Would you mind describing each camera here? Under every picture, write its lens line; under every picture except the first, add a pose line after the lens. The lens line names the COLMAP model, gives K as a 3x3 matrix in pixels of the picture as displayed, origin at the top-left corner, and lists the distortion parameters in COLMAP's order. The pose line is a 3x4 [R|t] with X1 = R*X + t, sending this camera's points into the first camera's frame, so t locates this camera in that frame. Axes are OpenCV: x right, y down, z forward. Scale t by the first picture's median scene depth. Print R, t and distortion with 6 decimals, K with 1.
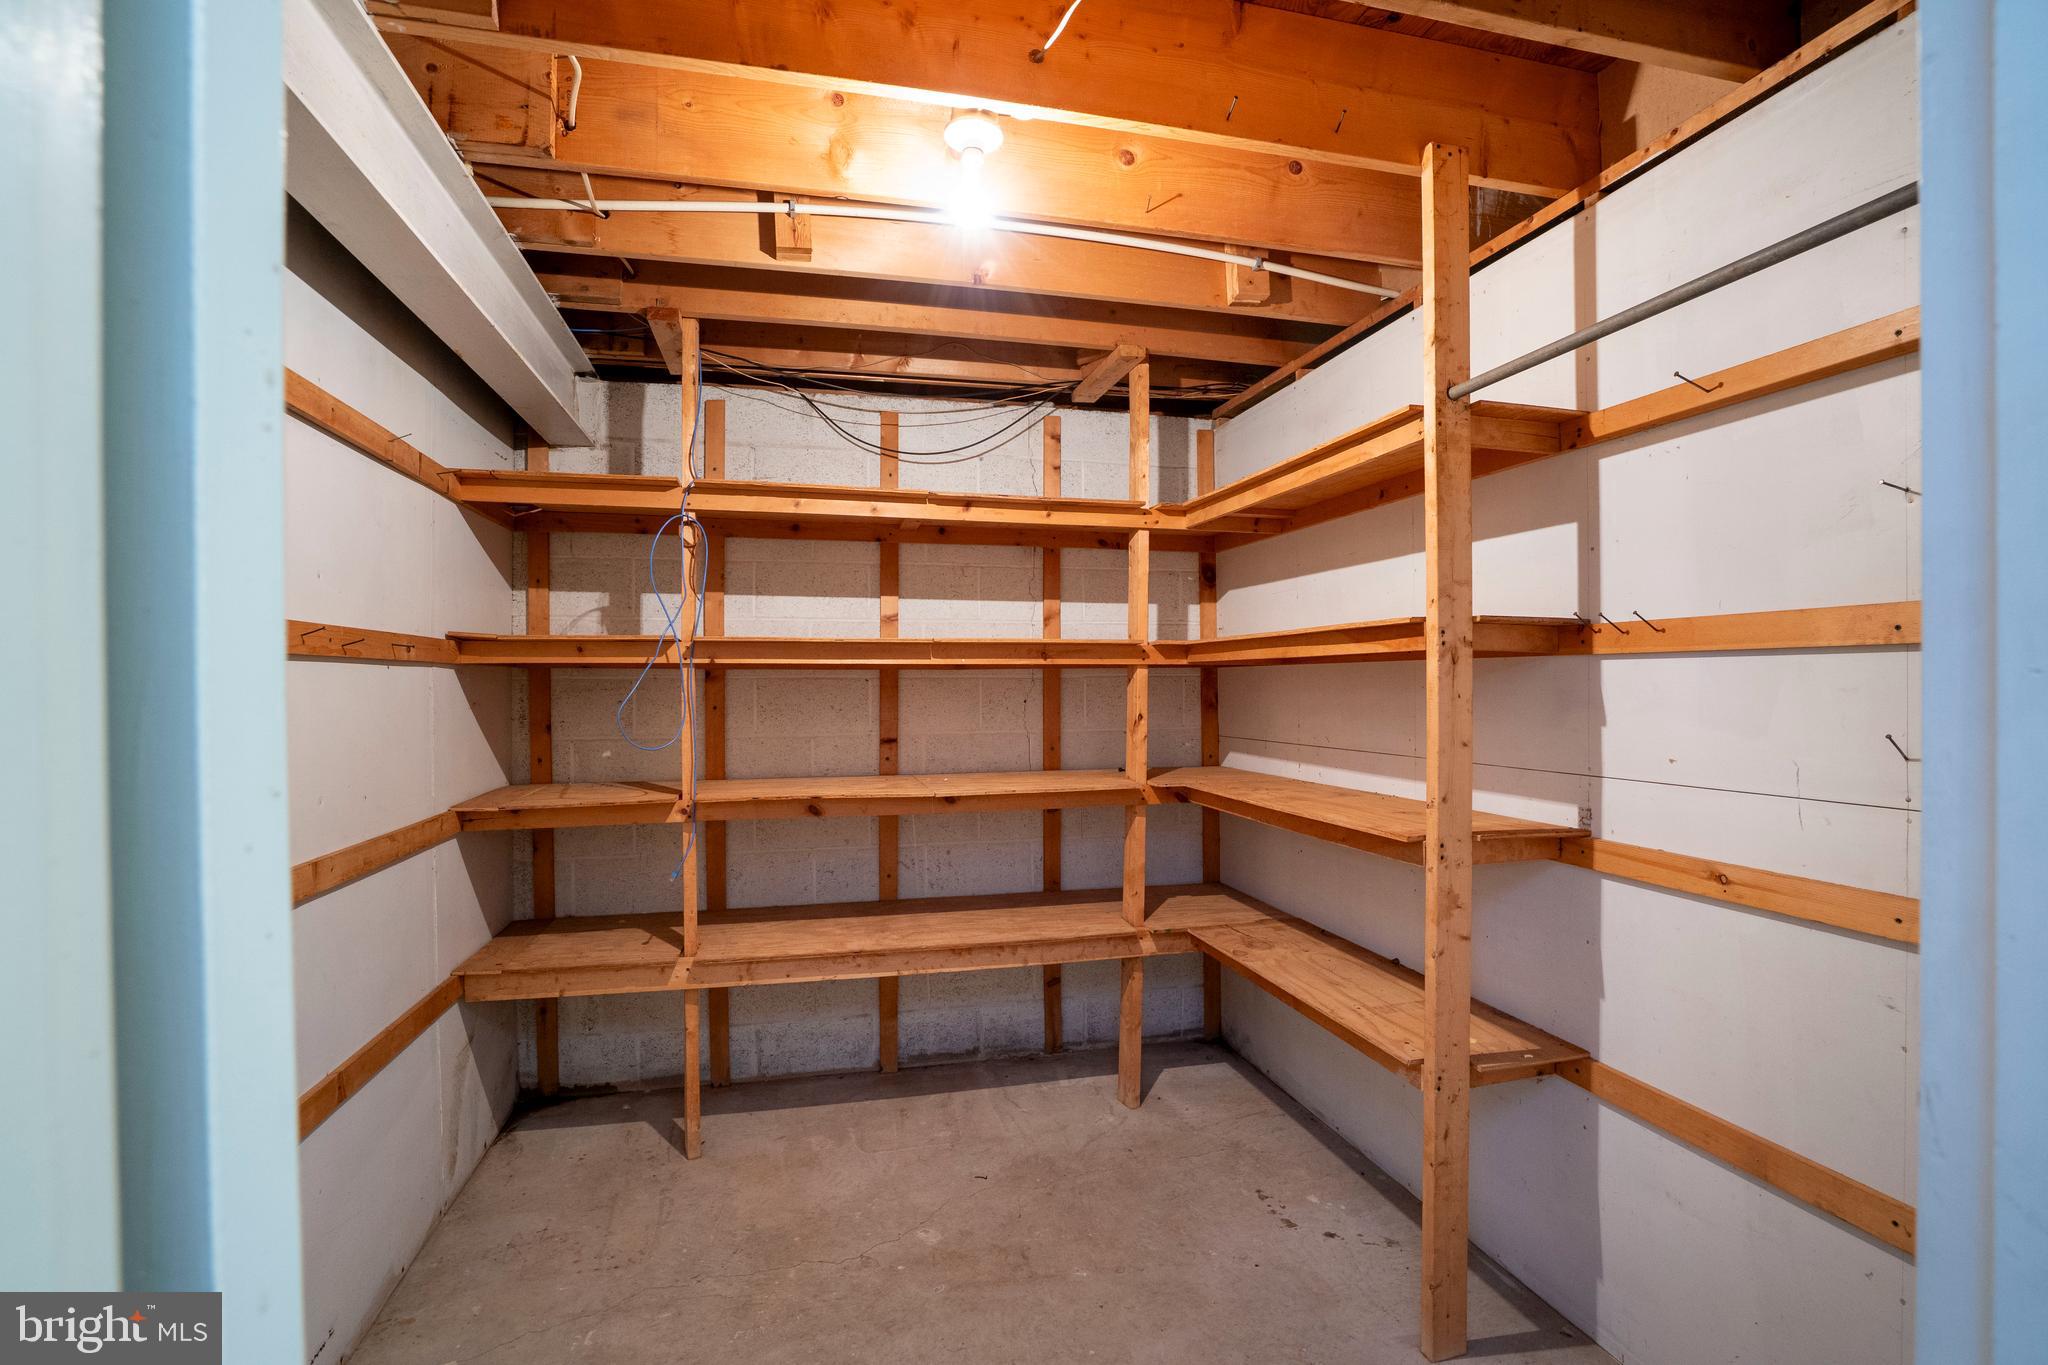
lens RADIAL K [[943.2, 0, 1025.4], [0, 943.2, 670.0], [0, 0, 1]] dist [-0.041711, 0.005134]
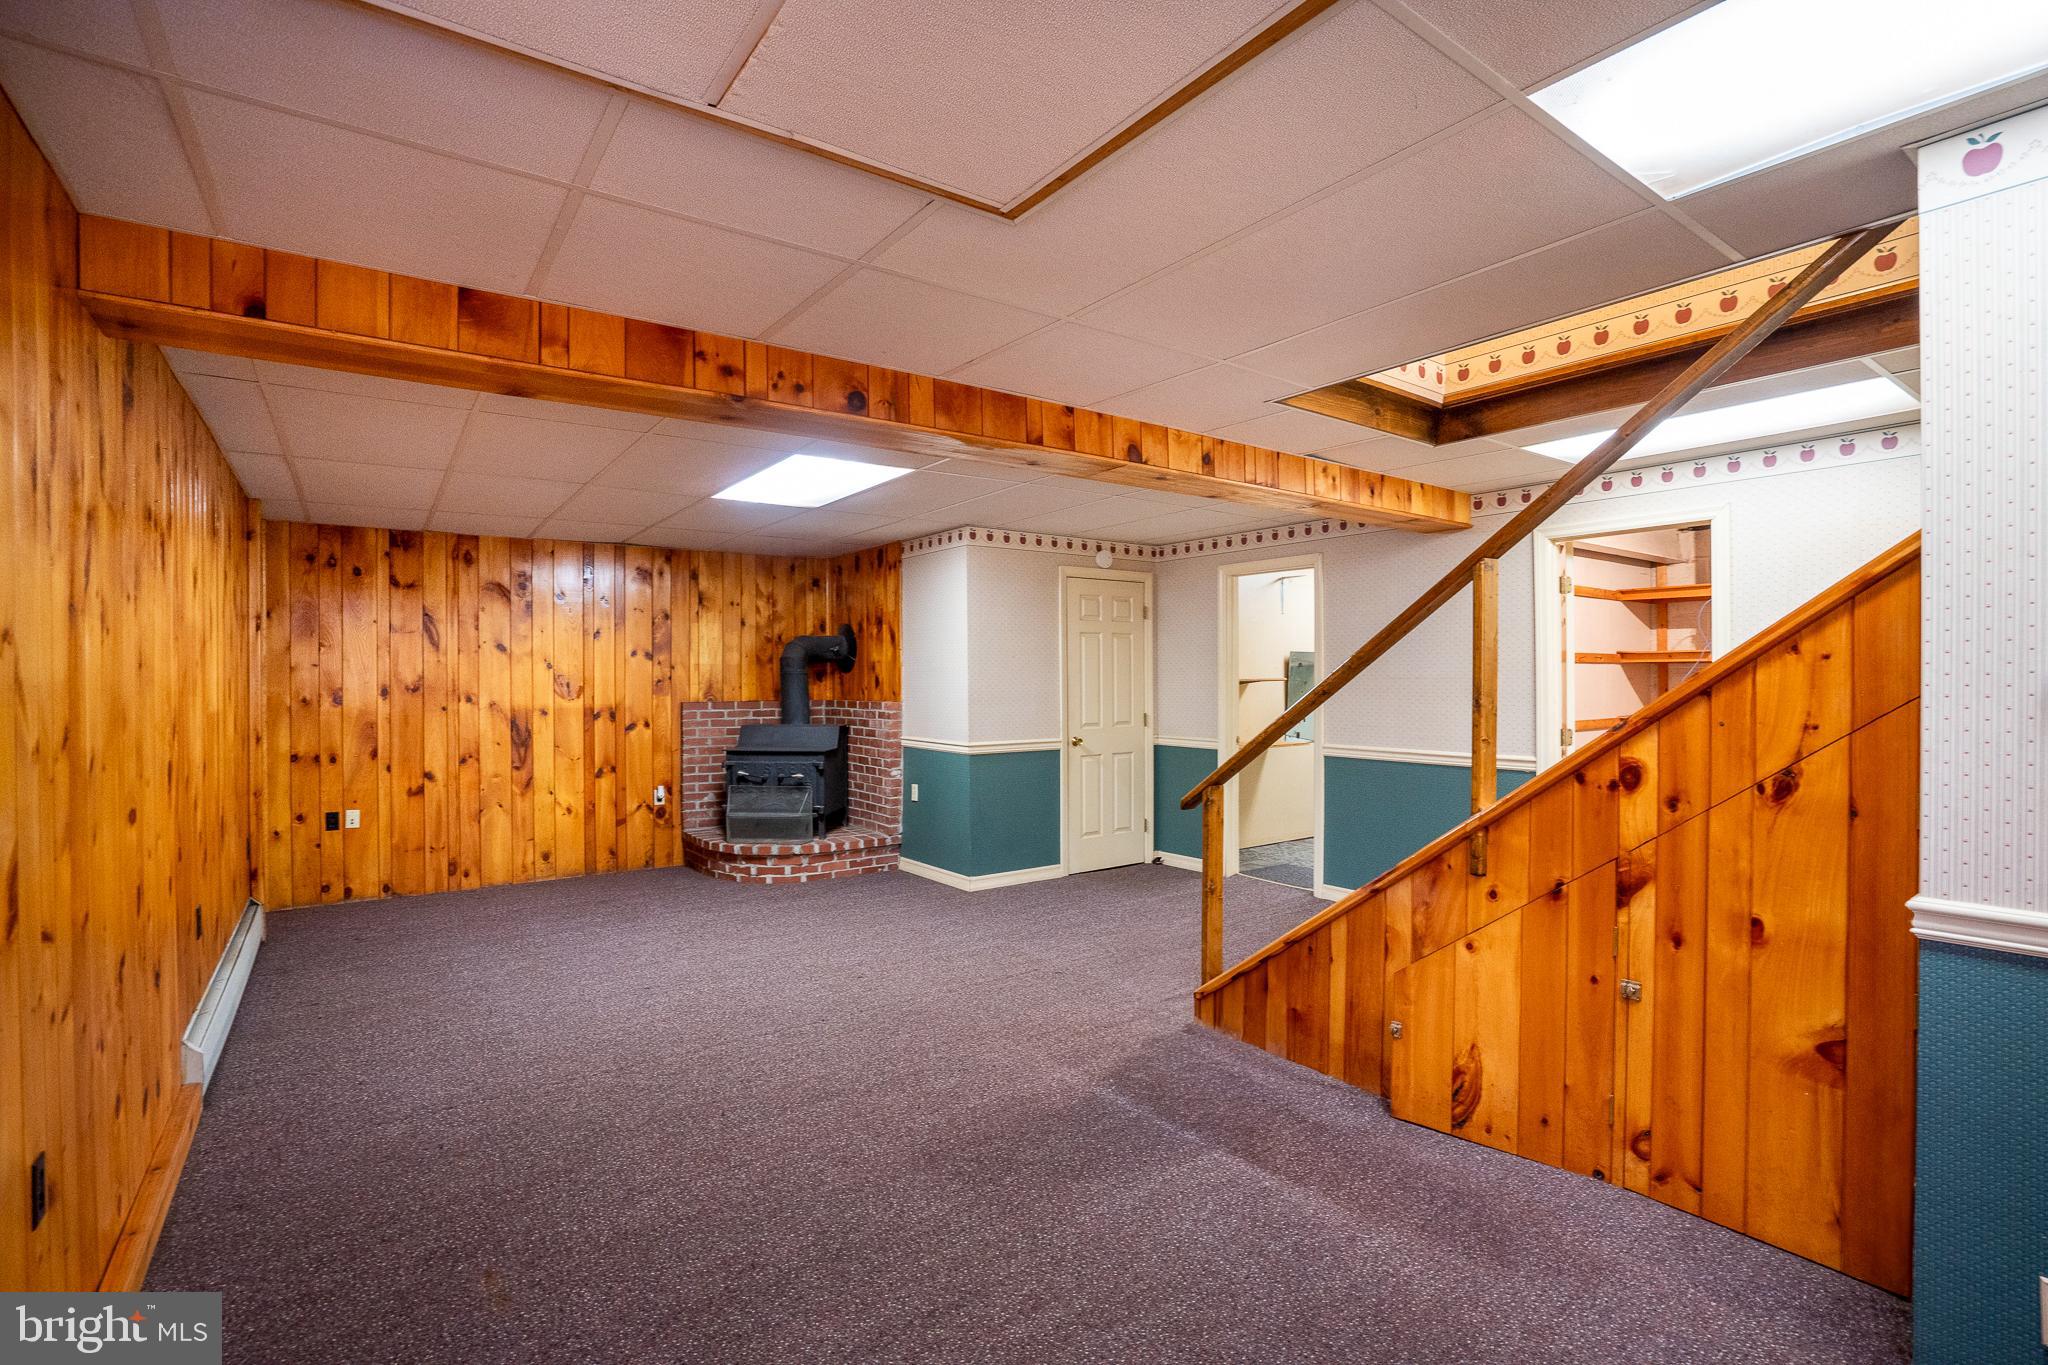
lens RADIAL K [[943.2, 0, 1023.7], [0, 943.2, 672.9], [0, 0, 1]] dist [-0.041711, 0.005134]
pose [[0.397770, 0.003369, -0.917479, 1.423159], [0.003027, 0.999983, 0.004984, 0.005633], [0.917480, -0.004759, 0.397753, -2.033229]]
